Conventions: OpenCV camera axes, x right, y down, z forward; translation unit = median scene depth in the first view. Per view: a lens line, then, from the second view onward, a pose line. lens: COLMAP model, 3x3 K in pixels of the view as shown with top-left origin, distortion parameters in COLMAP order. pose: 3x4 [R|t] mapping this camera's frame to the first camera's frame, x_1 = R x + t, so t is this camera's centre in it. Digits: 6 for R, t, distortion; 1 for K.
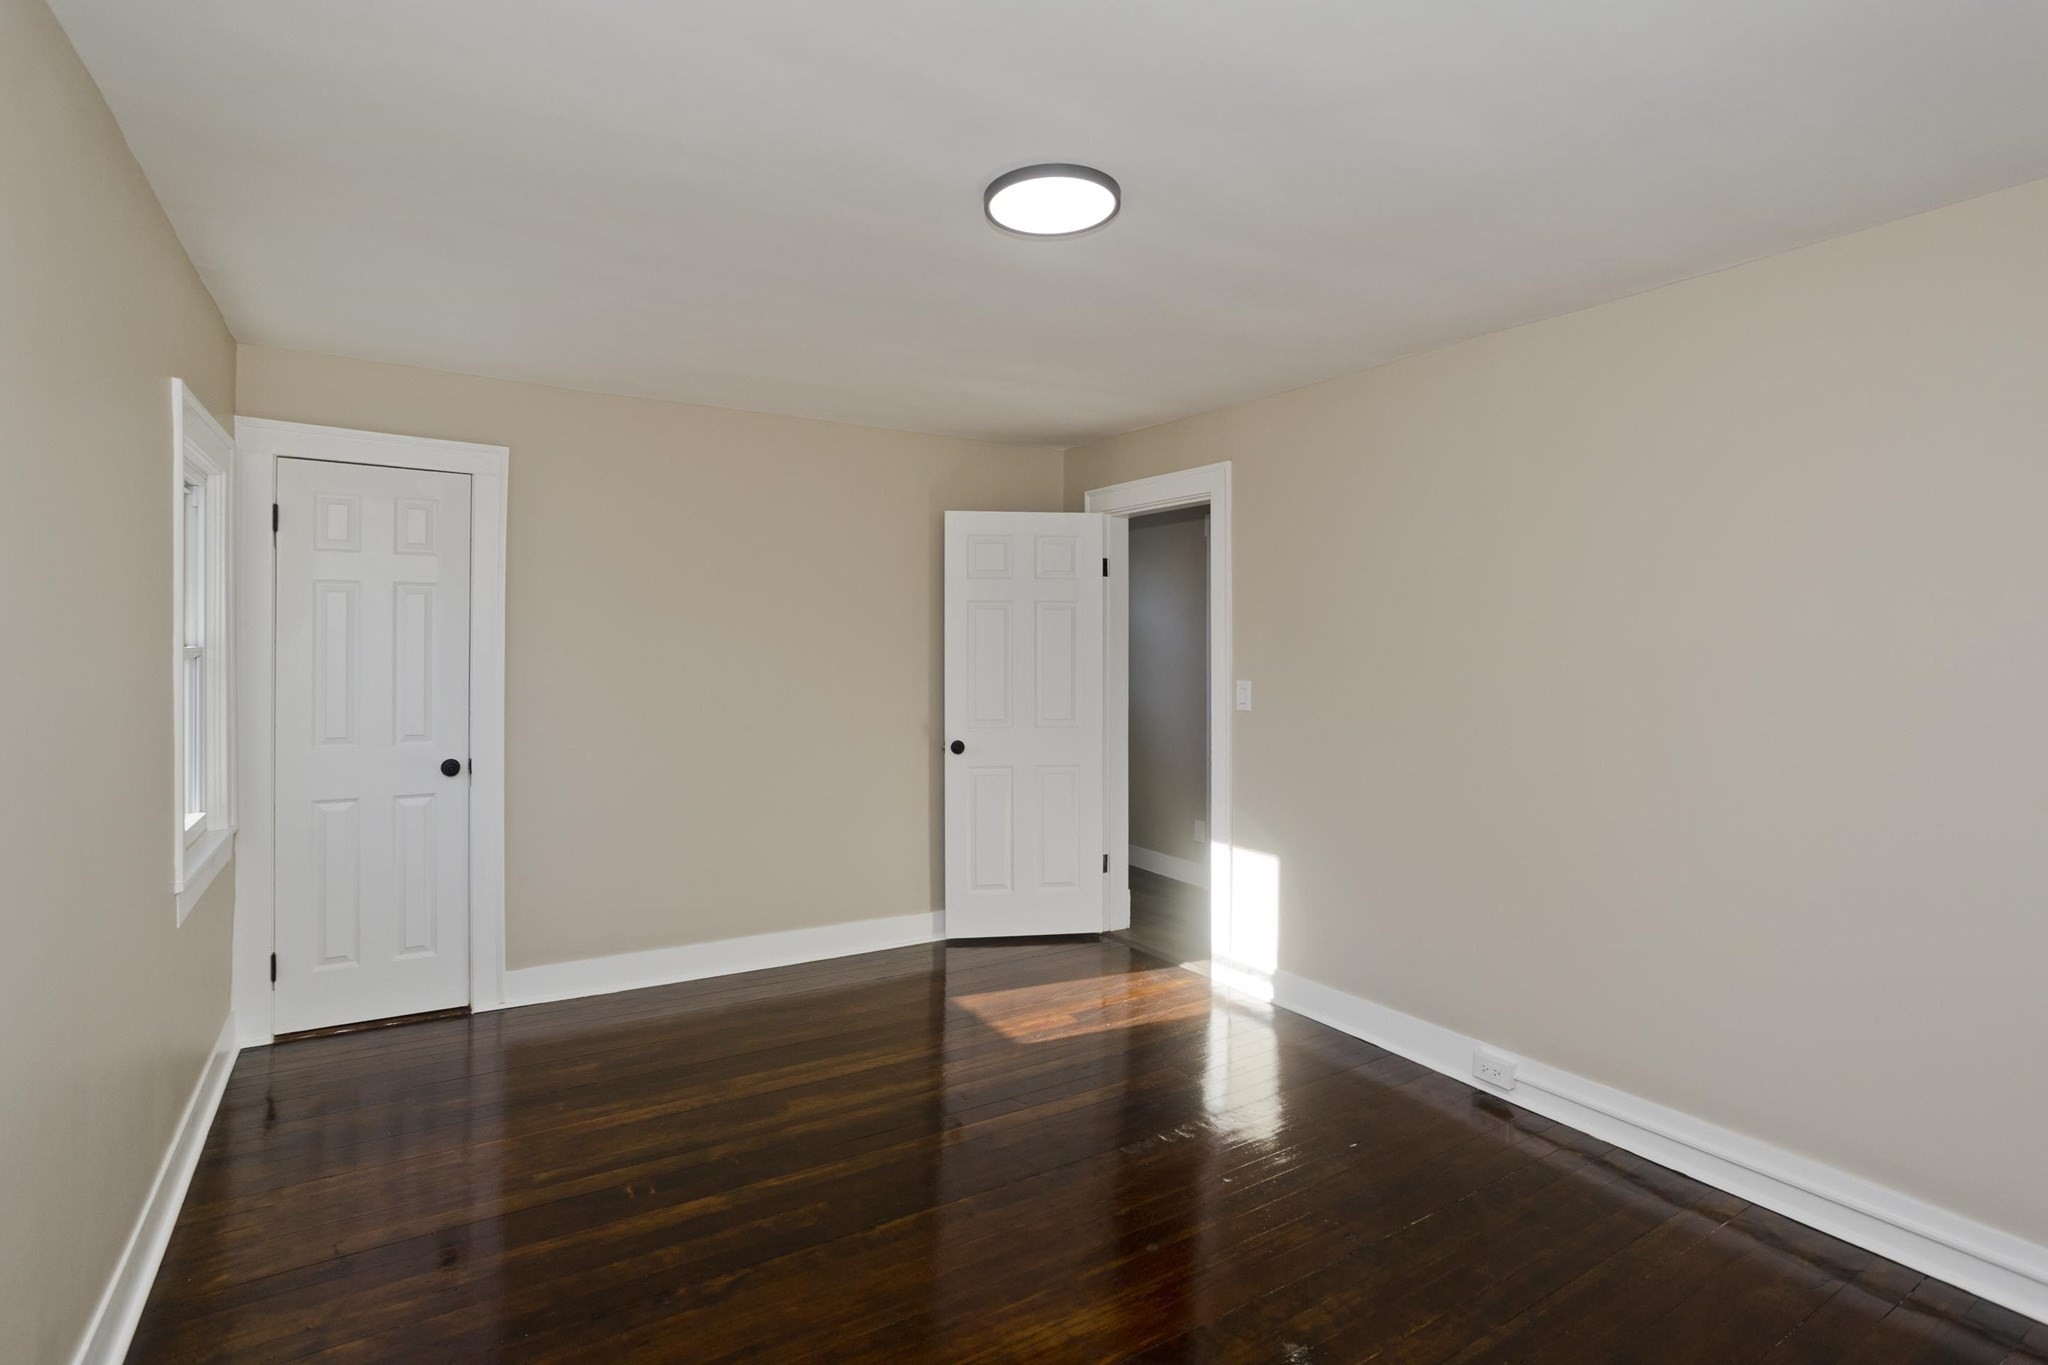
lens RADIAL K [[1013.8, 0, 1029.5], [0, 1013.8, 636.7], [0, 0, 1]] dist [-0.029537, 0.011578]
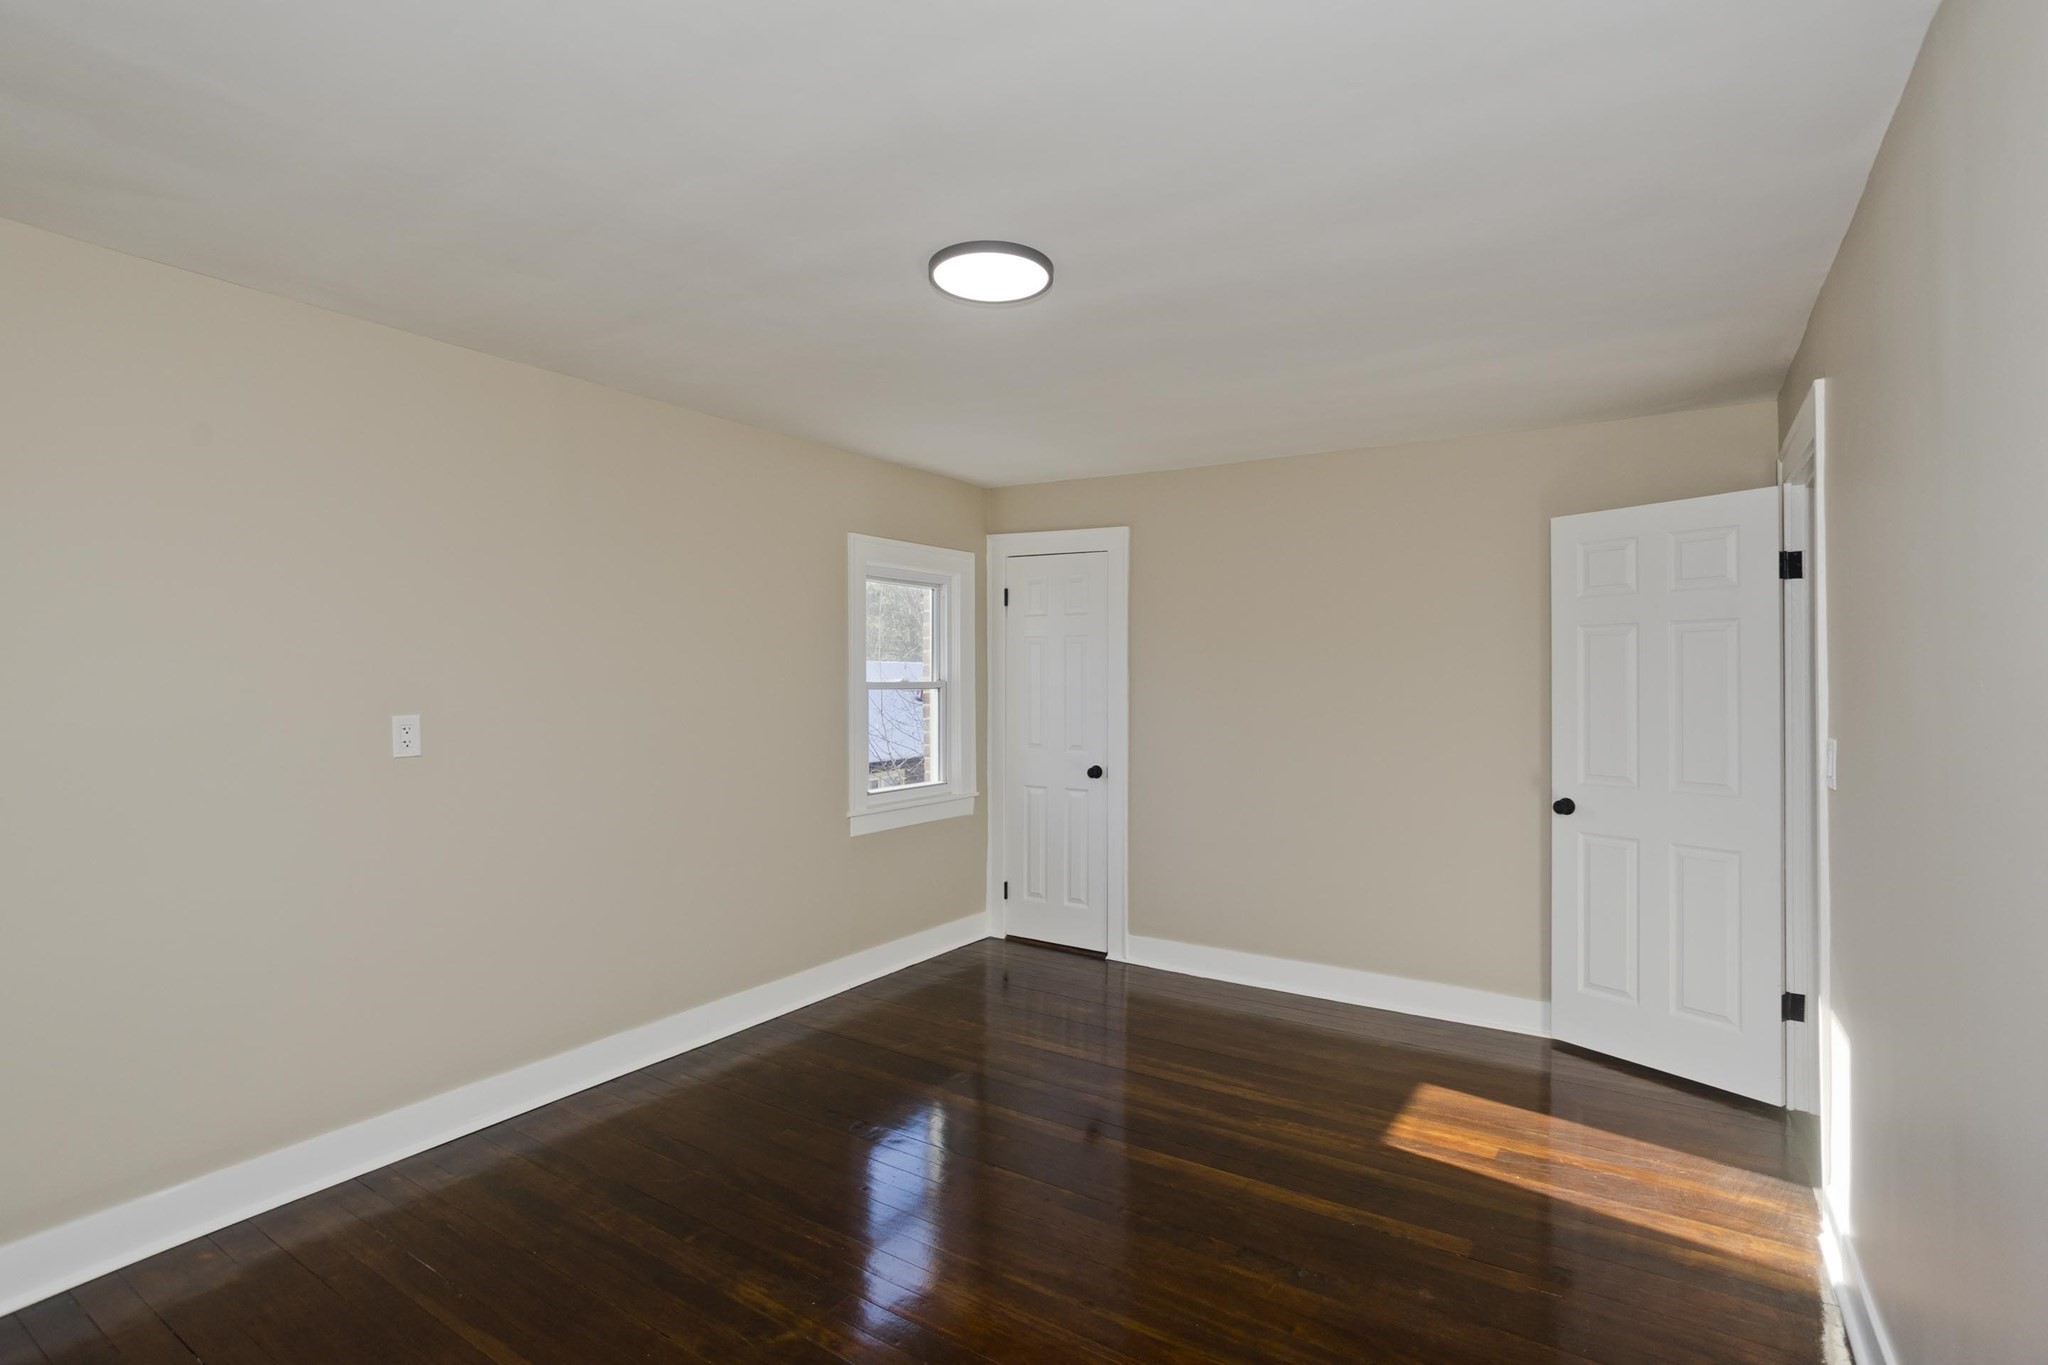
lens RADIAL K [[1013.8, 0, 1006.8], [0, 1013.8, 687.2], [0, 0, 1]] dist [-0.029537, 0.011578]
pose [[0.402762, 0.004793, -0.915292, 0.608324], [0.008282, 0.999926, 0.008880, 0.003826], [0.915267, -0.011157, 0.402692, 0.342024]]
